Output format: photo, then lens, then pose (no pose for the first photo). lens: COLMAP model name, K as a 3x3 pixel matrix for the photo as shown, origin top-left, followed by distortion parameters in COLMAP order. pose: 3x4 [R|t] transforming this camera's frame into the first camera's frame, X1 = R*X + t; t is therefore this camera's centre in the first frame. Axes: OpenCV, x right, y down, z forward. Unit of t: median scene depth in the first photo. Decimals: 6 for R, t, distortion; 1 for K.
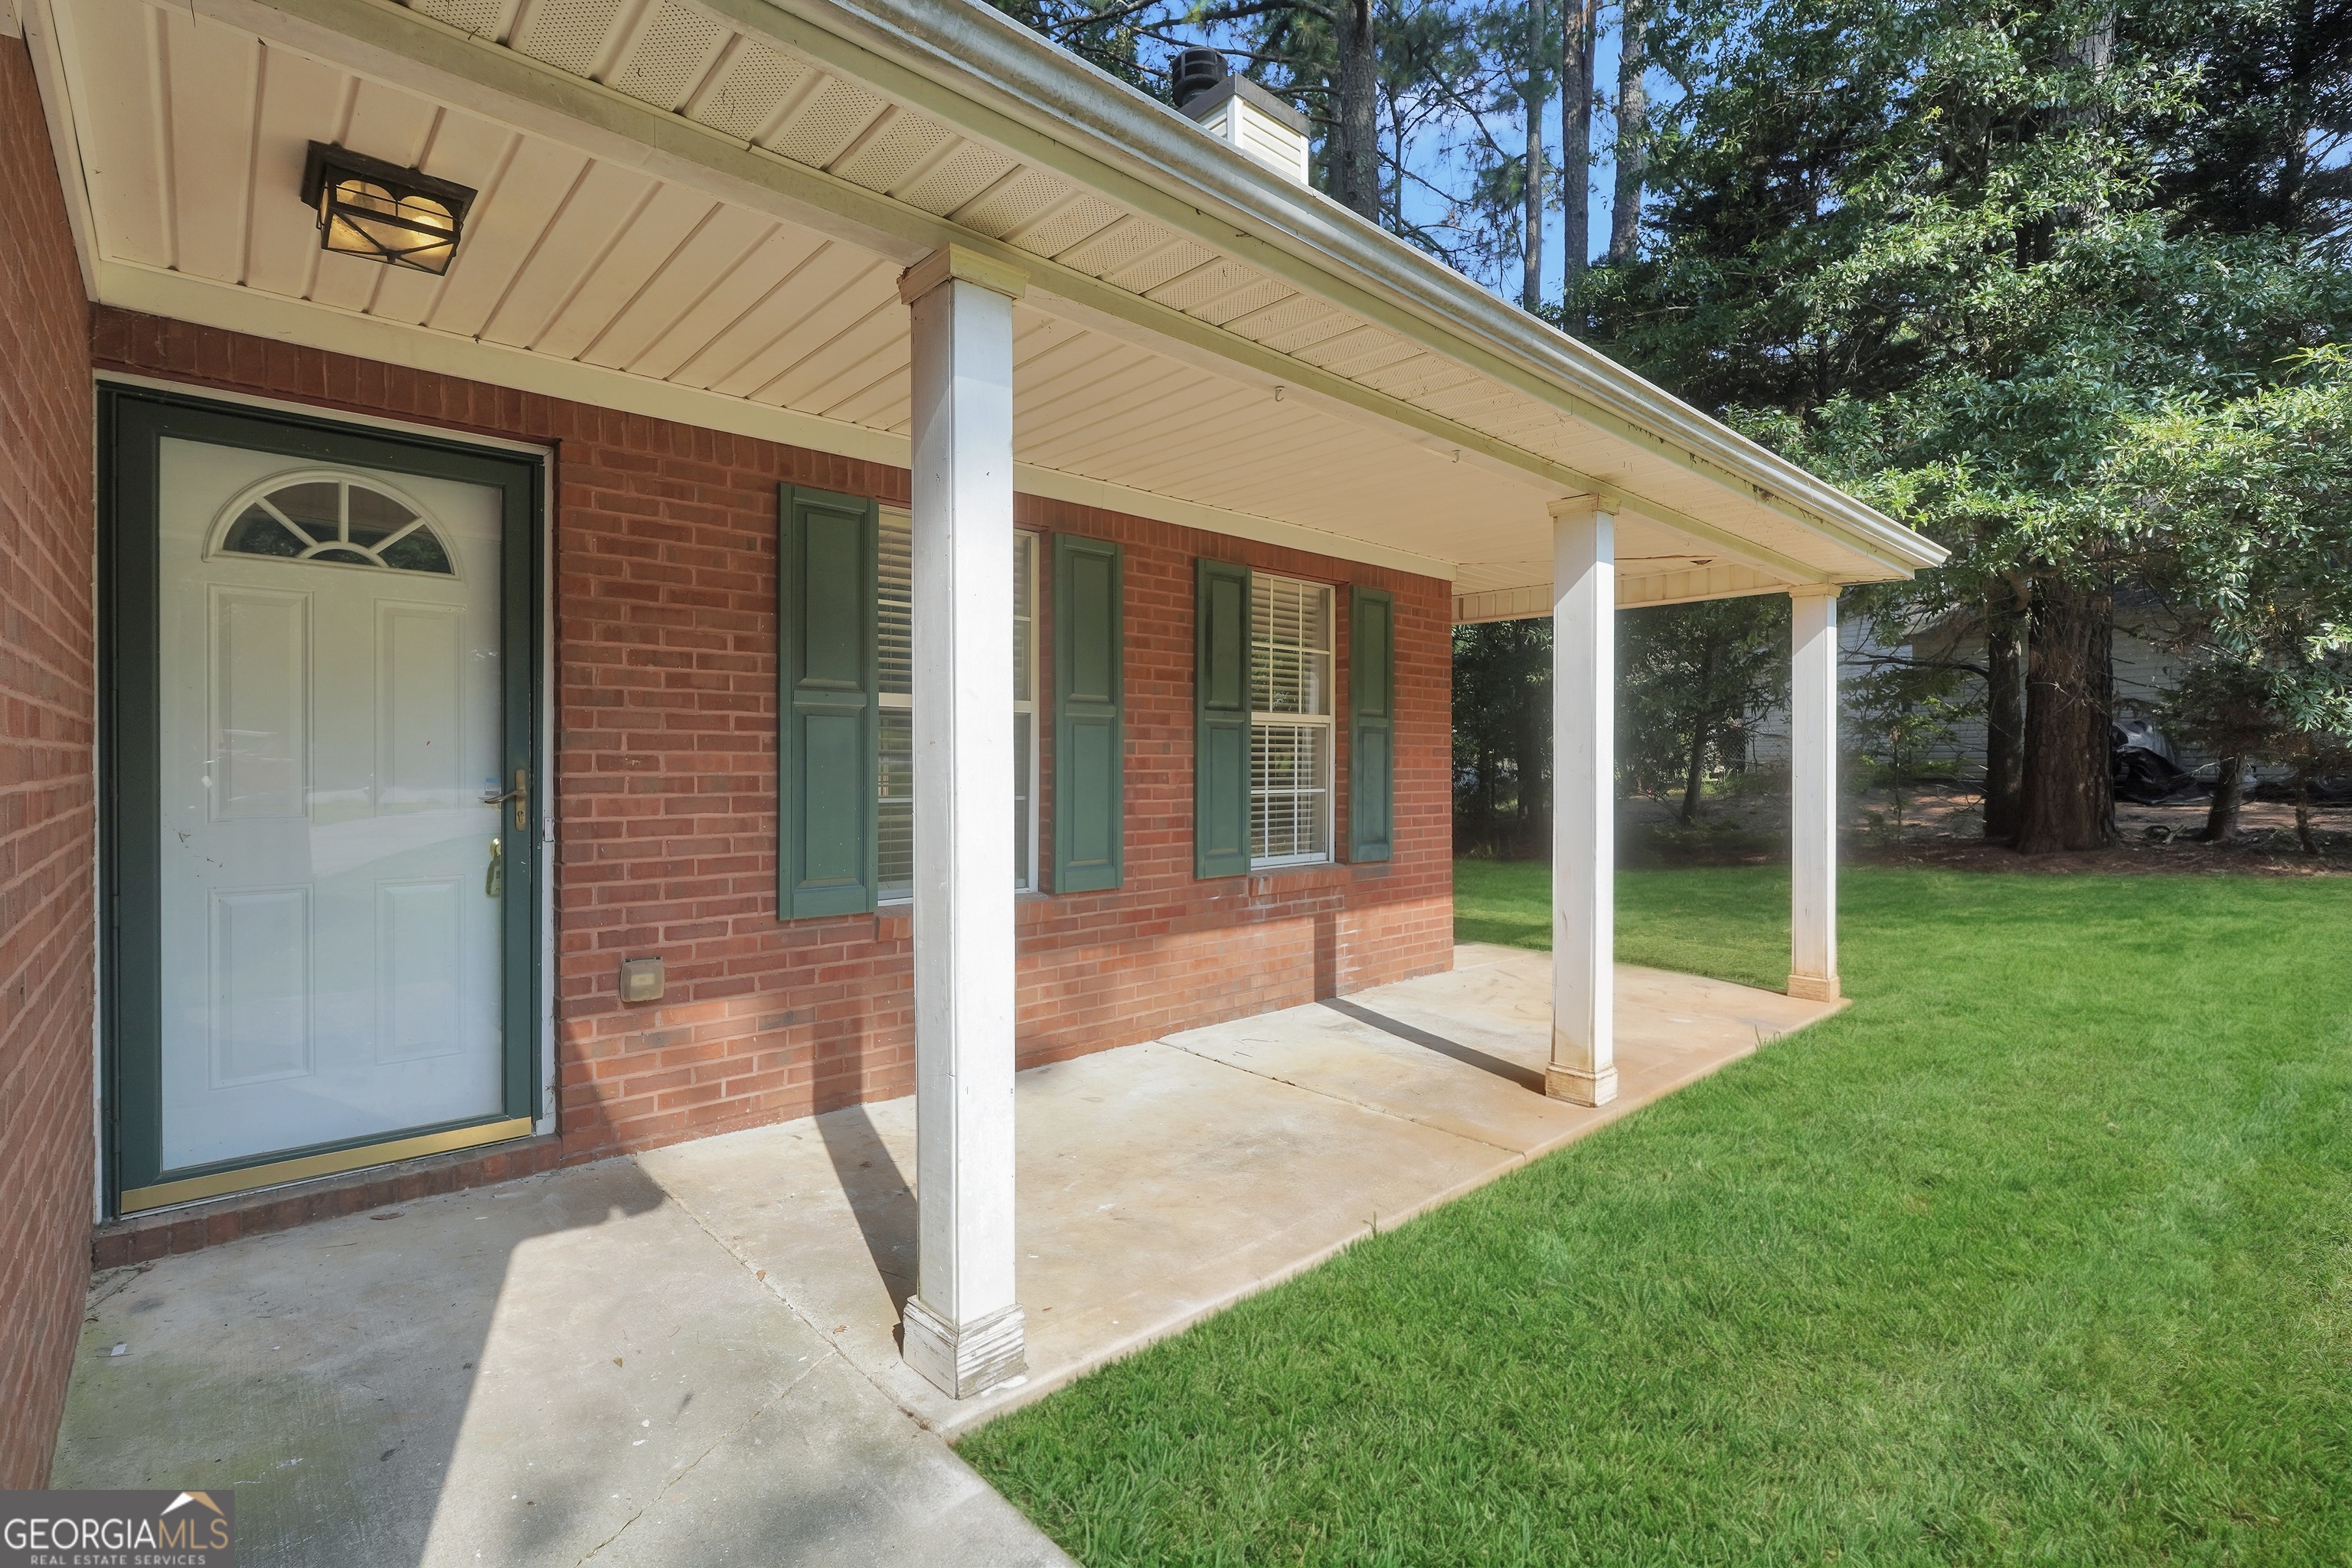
lens RADIAL K [[1064.3, 0, 1159.3], [0, 1064.3, 775.2], [0, 0, 1]] dist [-0.007450, 0.000916]
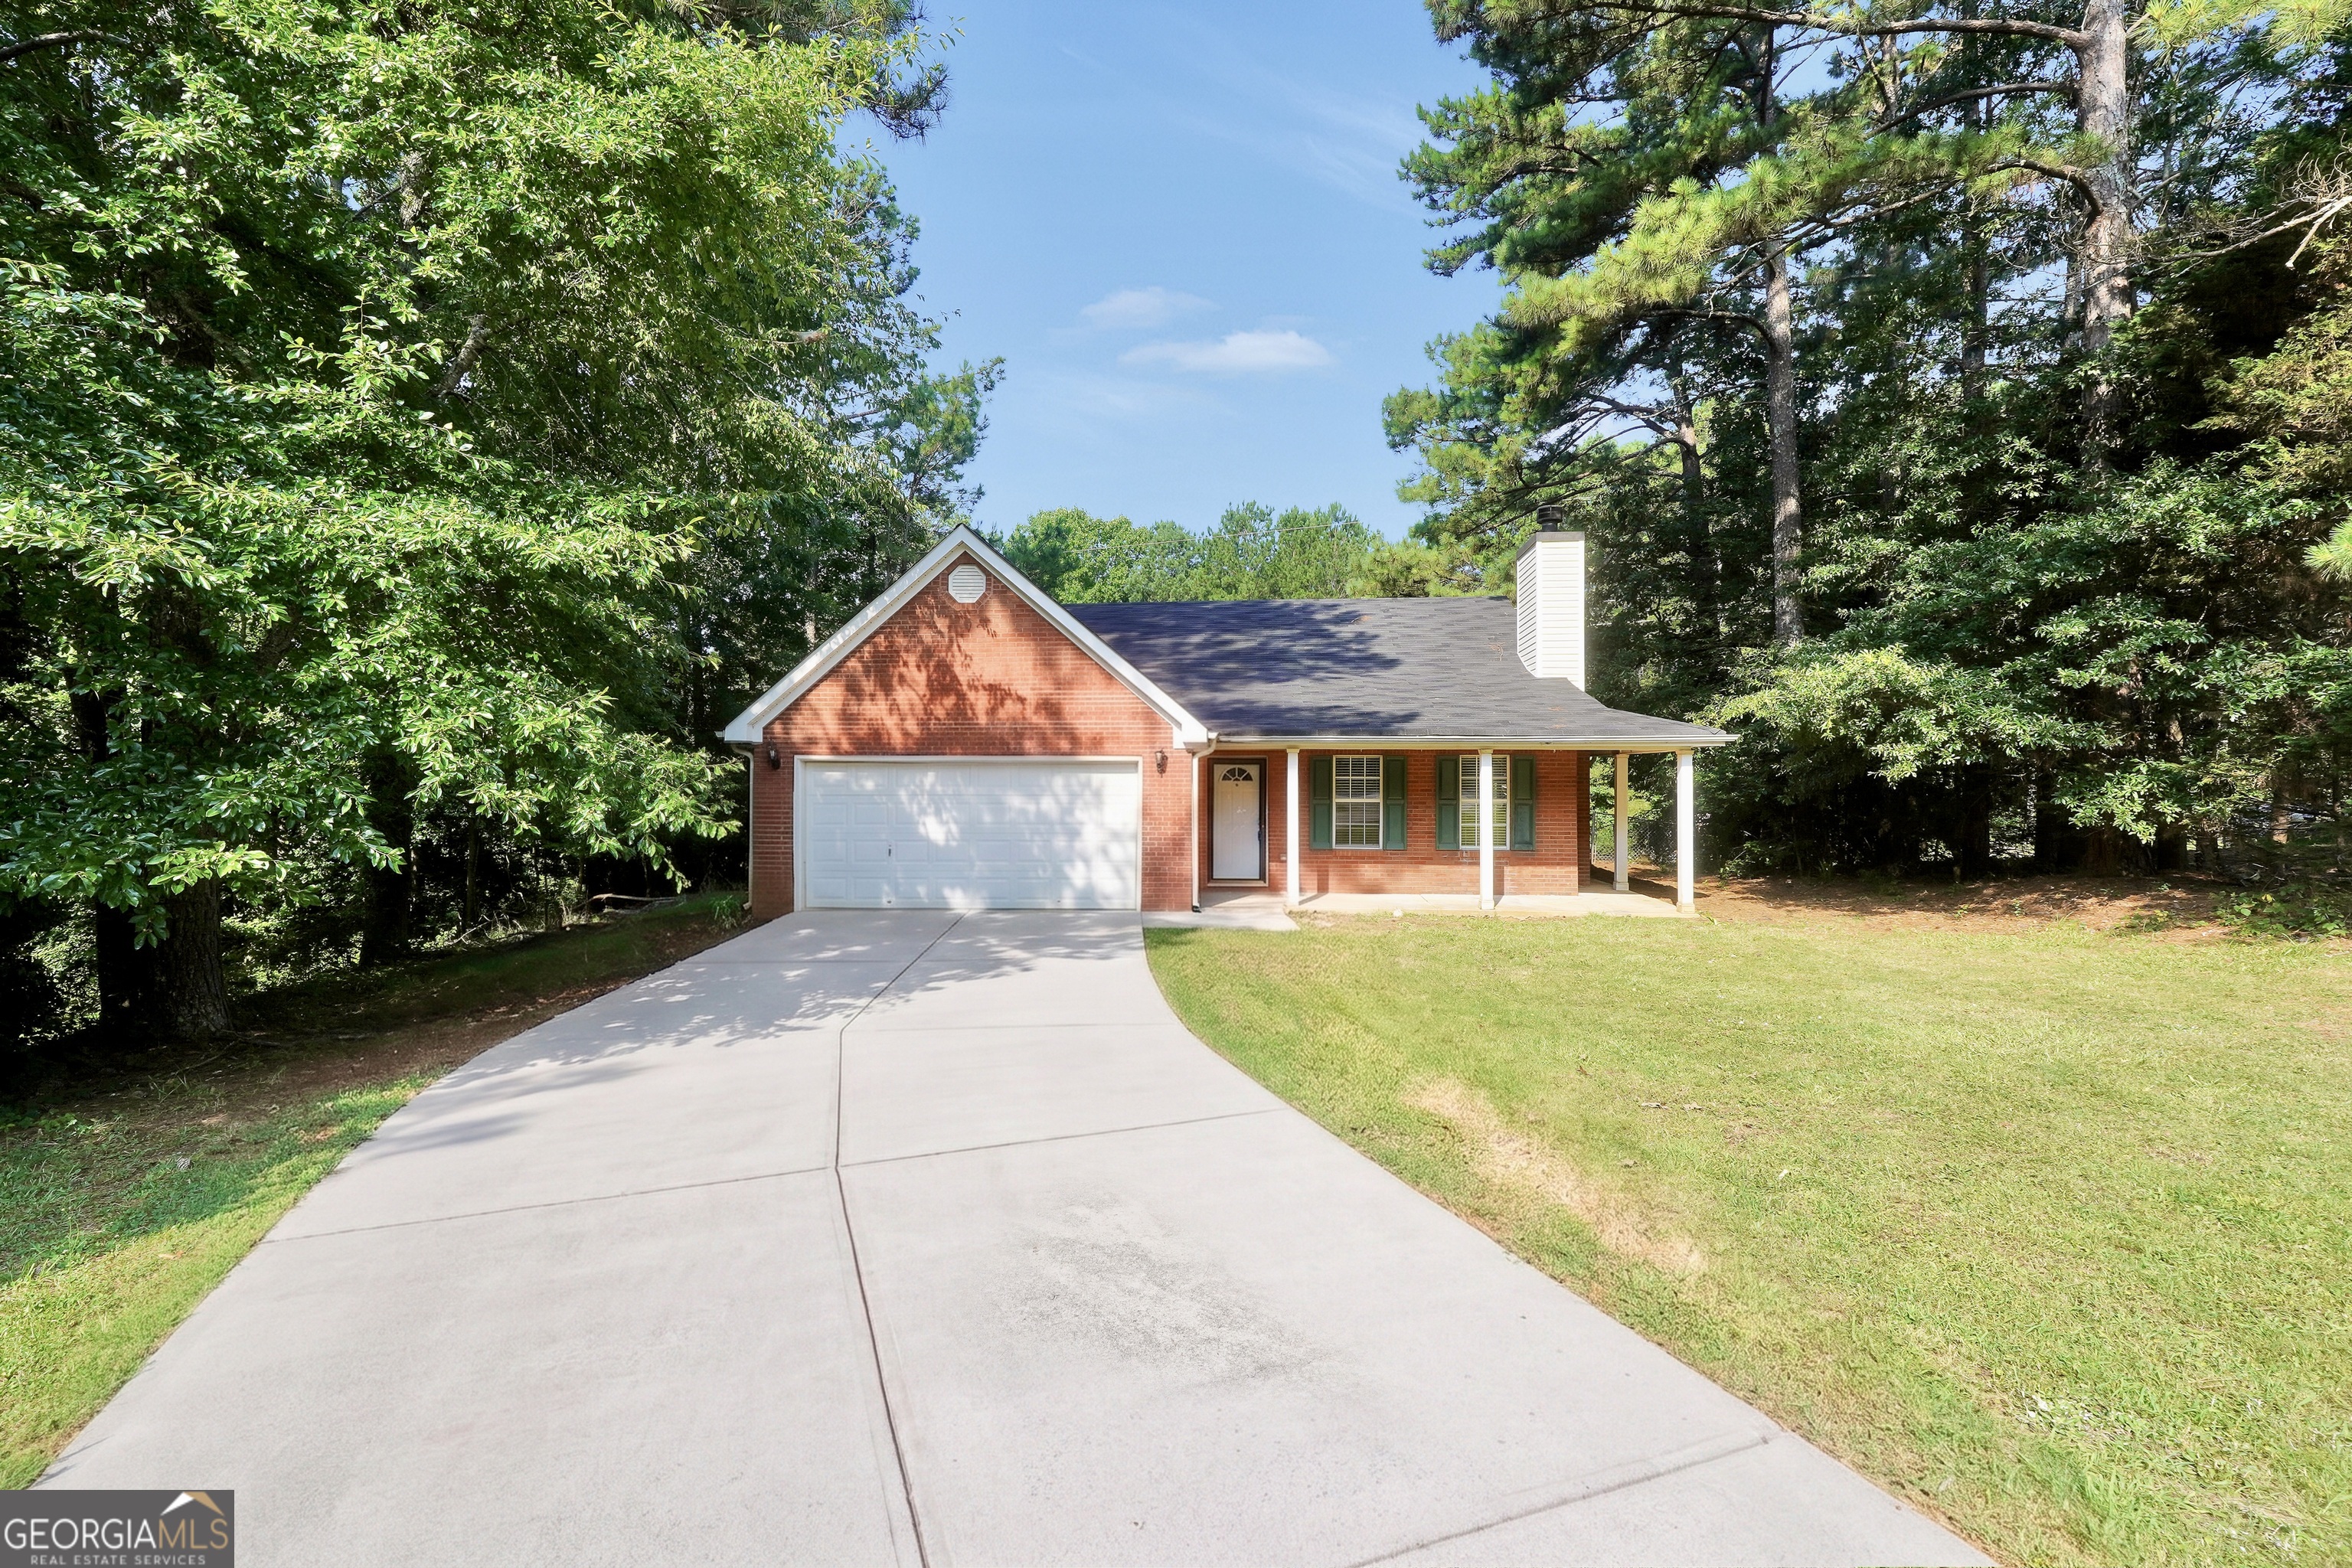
lens RADIAL K [[1064.3, 0, 1159.3], [0, 1064.3, 775.2], [0, 0, 1]] dist [-0.007450, 0.000916]
pose [[0.670440, -0.005834, -0.741941, 2.722543], [-0.008345, 0.999847, -0.015403, -0.111755], [0.741917, 0.016519, 0.670288, -2.684509]]
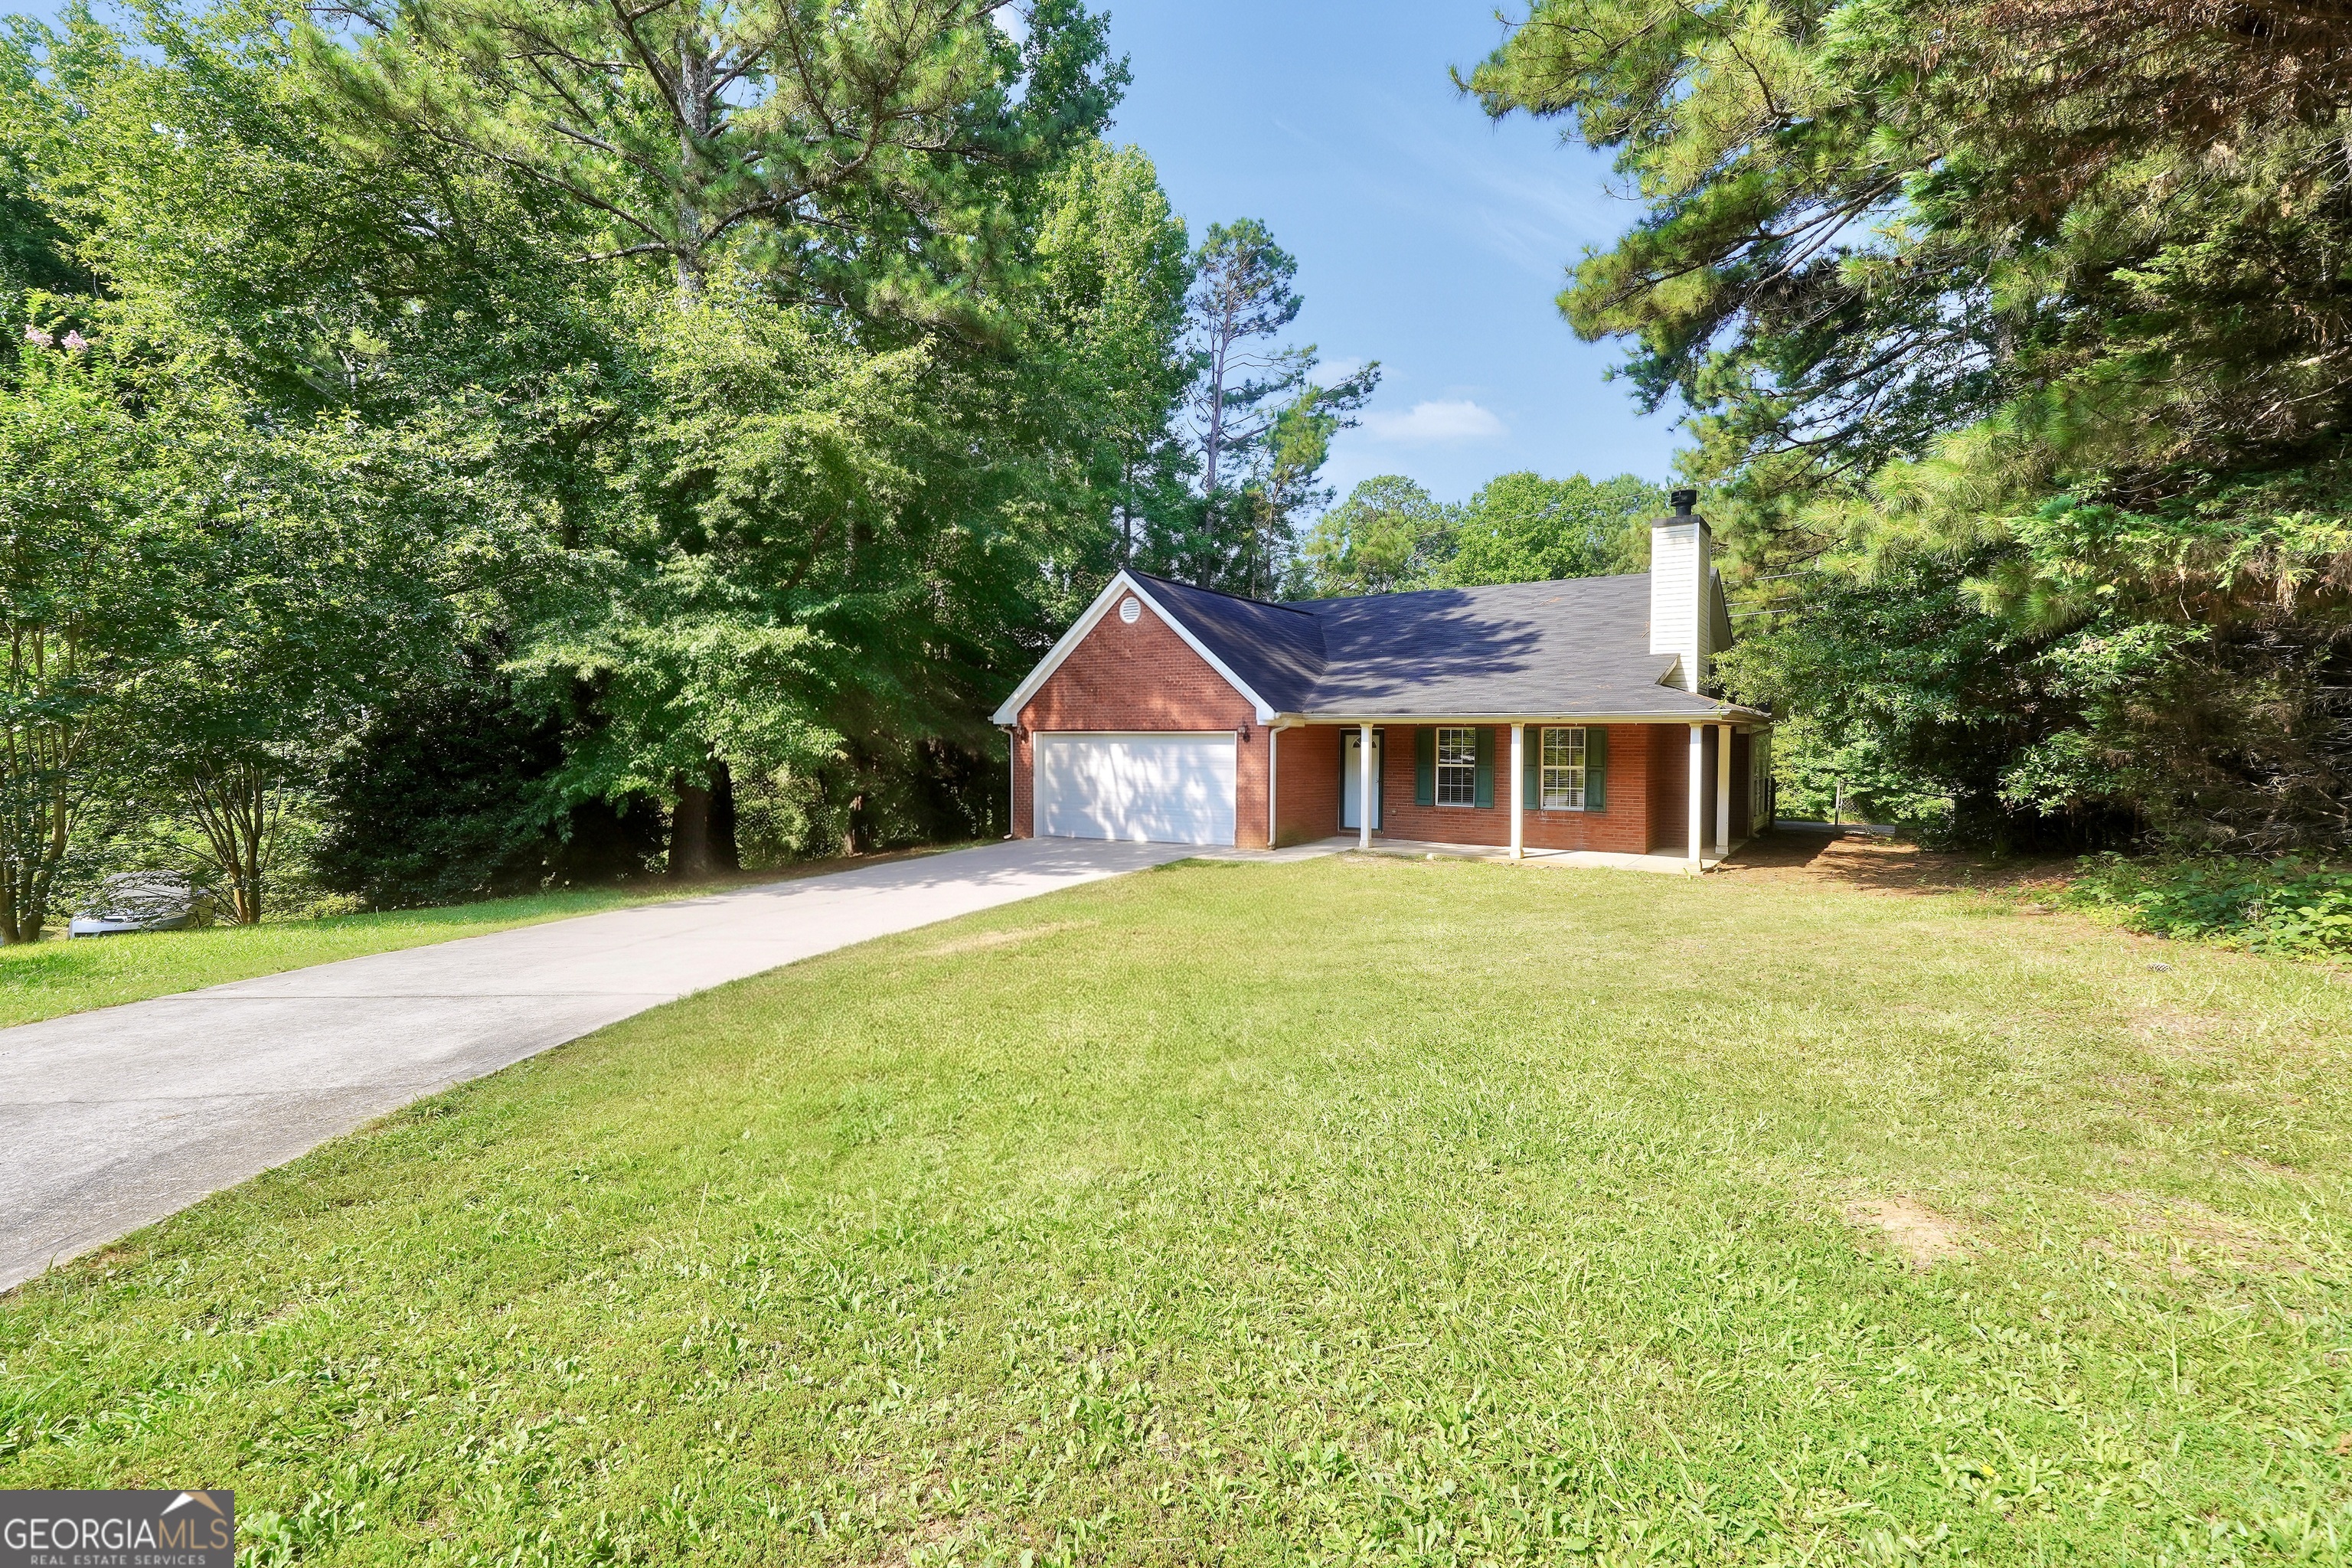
lens RADIAL K [[1064.3, 0, 1159.3], [0, 1064.3, 775.2], [0, 0, 1]] dist [-0.007450, 0.000916]
pose [[0.229893, 0.027601, -0.972824, 4.950843], [-0.014578, 0.999583, 0.024916, -0.146213], [0.973107, 0.008454, 0.230200, -1.680984]]
